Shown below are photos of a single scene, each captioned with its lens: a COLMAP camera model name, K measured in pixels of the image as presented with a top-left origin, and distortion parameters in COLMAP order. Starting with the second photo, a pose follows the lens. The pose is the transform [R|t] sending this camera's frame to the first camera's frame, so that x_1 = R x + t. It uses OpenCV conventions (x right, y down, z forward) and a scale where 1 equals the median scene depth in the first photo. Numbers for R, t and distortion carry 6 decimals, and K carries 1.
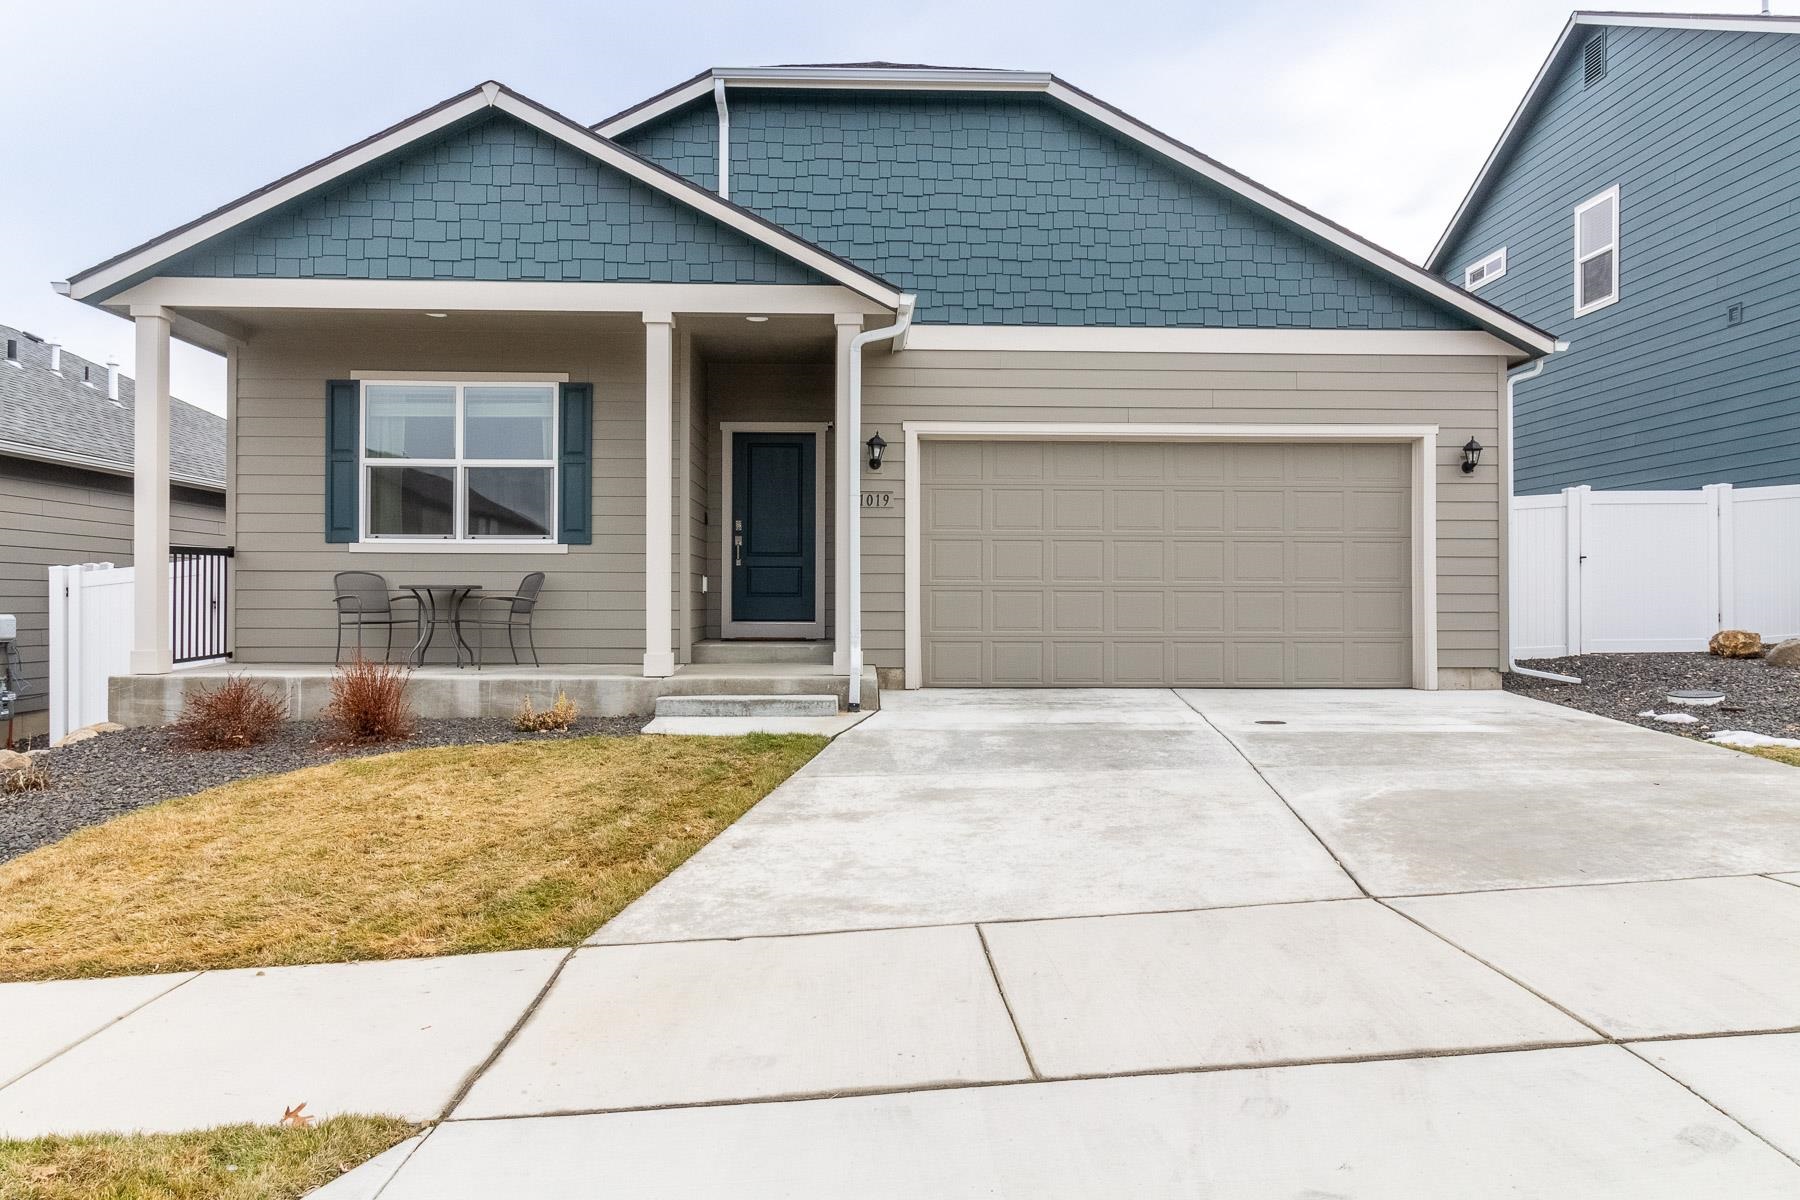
lens RADIAL K [[1251.6, 0, 909.7], [0, 1251.6, 603.6], [0, 0, 1]] dist [0.000406, 0.001989]
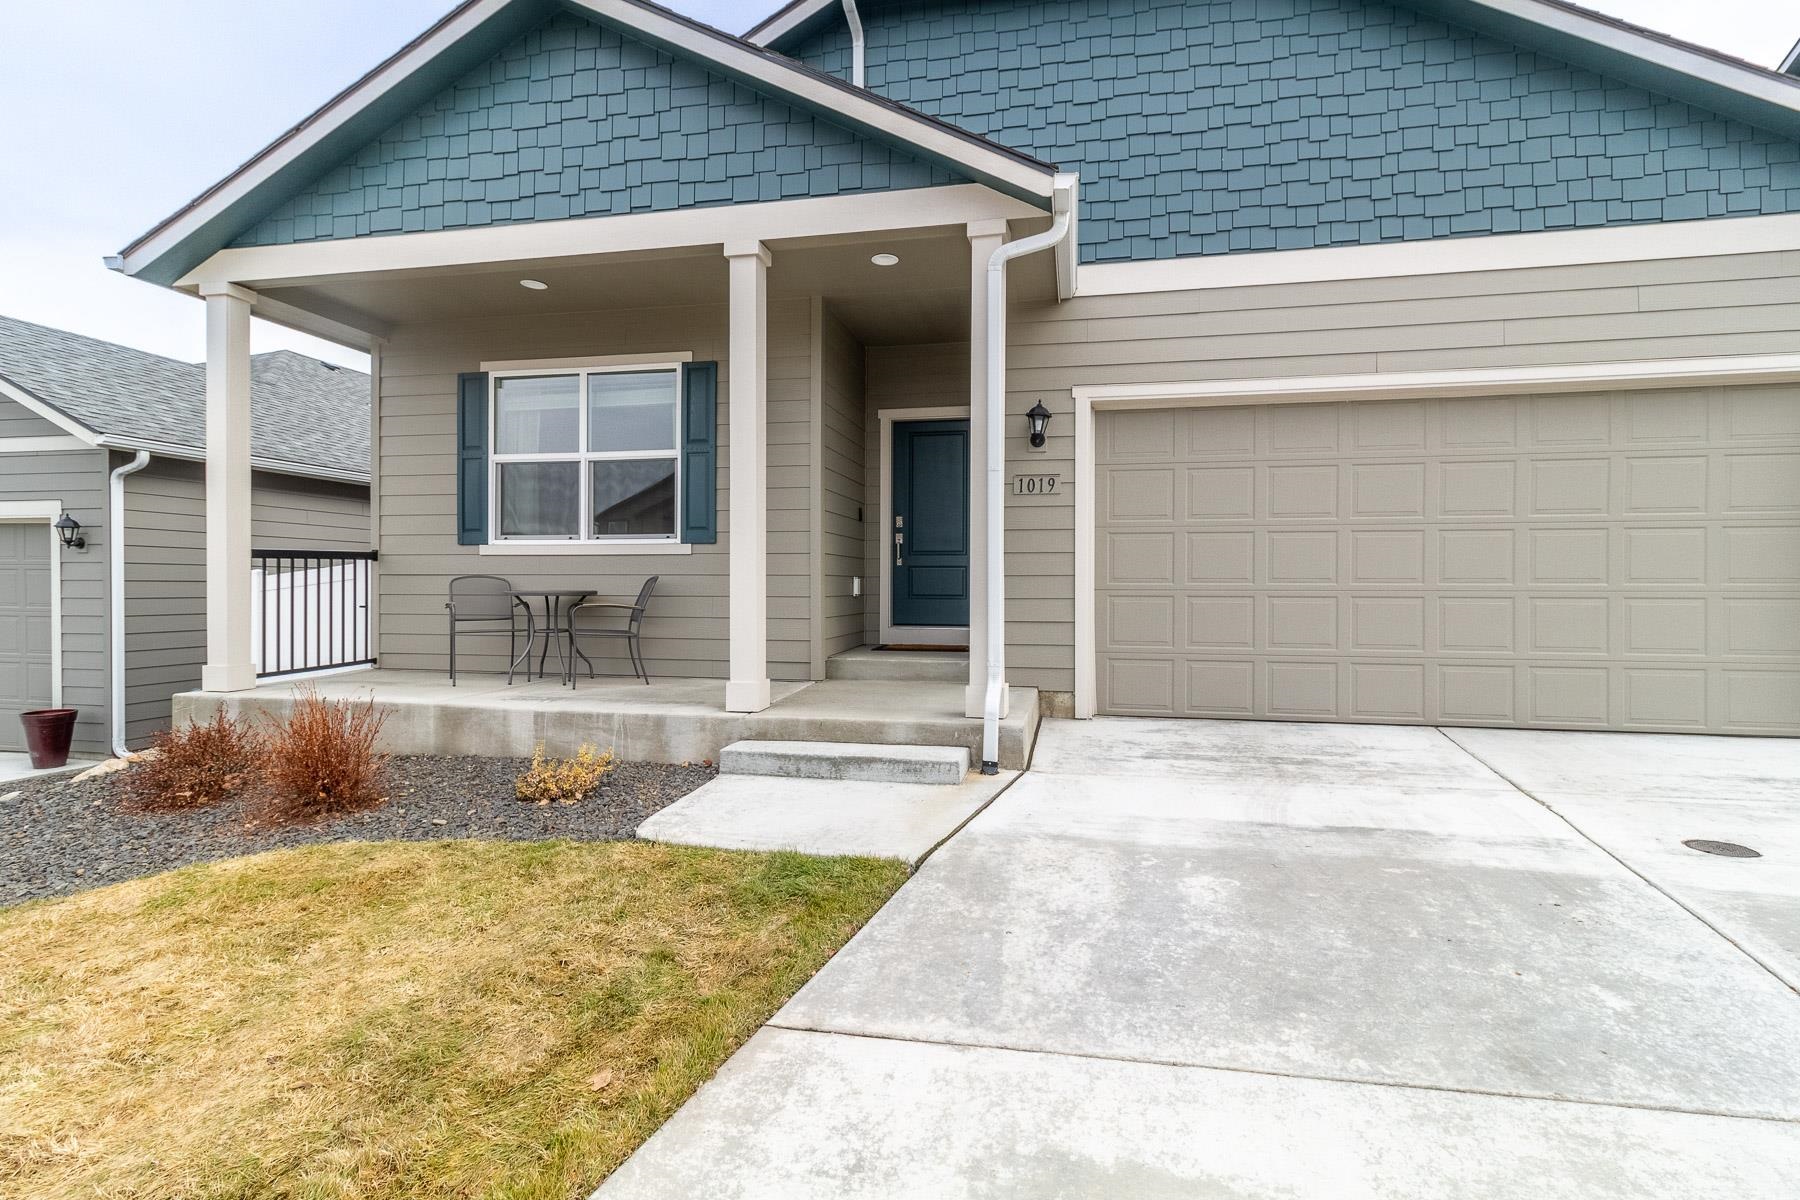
lens RADIAL K [[865.6, 0, 928.2], [0, 865.6, 594.9], [0, 0, 1]] dist [0.003021, 0.000323]
pose [[0.977890, 0.001079, -0.209117, 0.020614], [0.000912, 0.999955, 0.009423, -0.016778], [0.209118, -0.009405, 0.977845, 0.436703]]
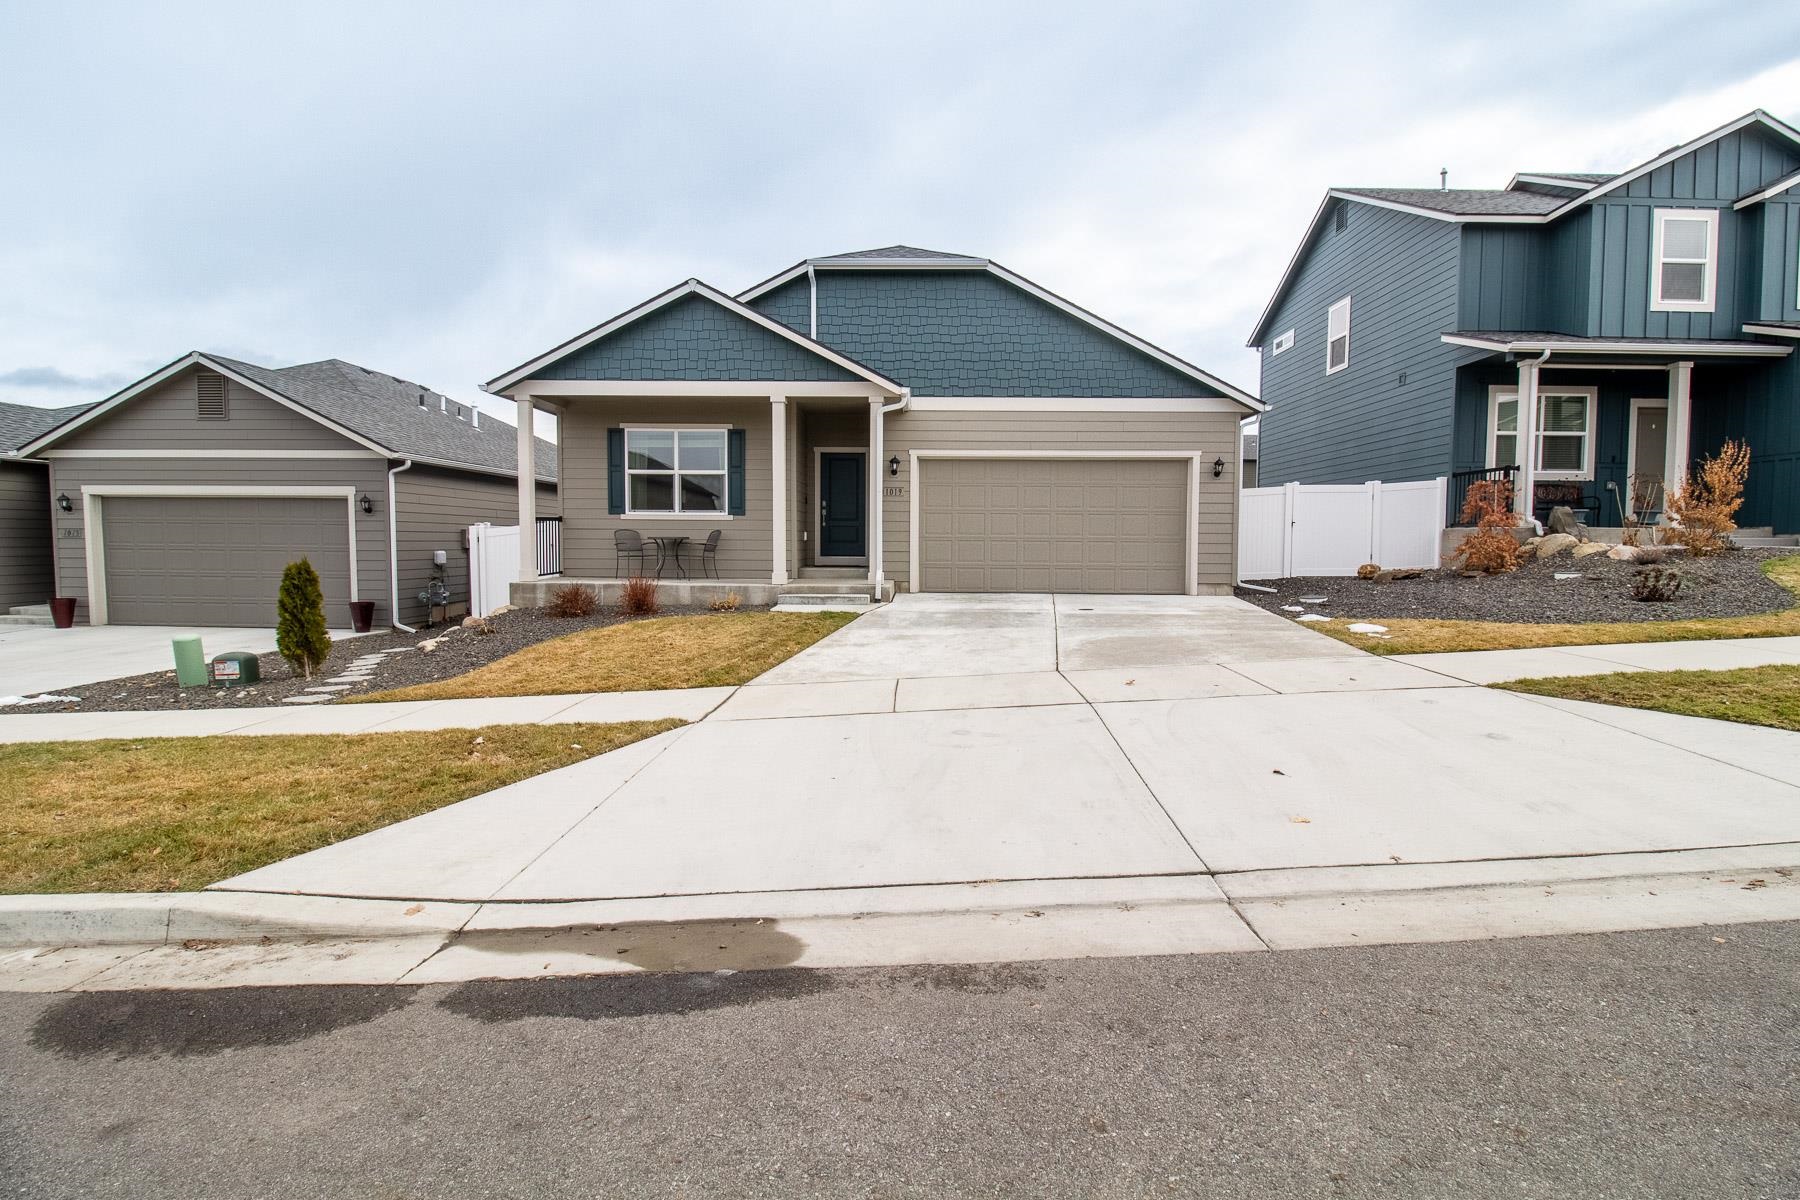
lens RADIAL K [[846.1, 0, 900.0], [0, 846.1, 600.0], [0, 0, 1]] dist [-0.003093, -0.000235]
pose [[0.997683, 0.008370, -0.067520, 0.068272], [-0.003778, 0.997688, 0.067857, -0.007174], [0.067932, -0.067445, 0.995408, -0.272355]]
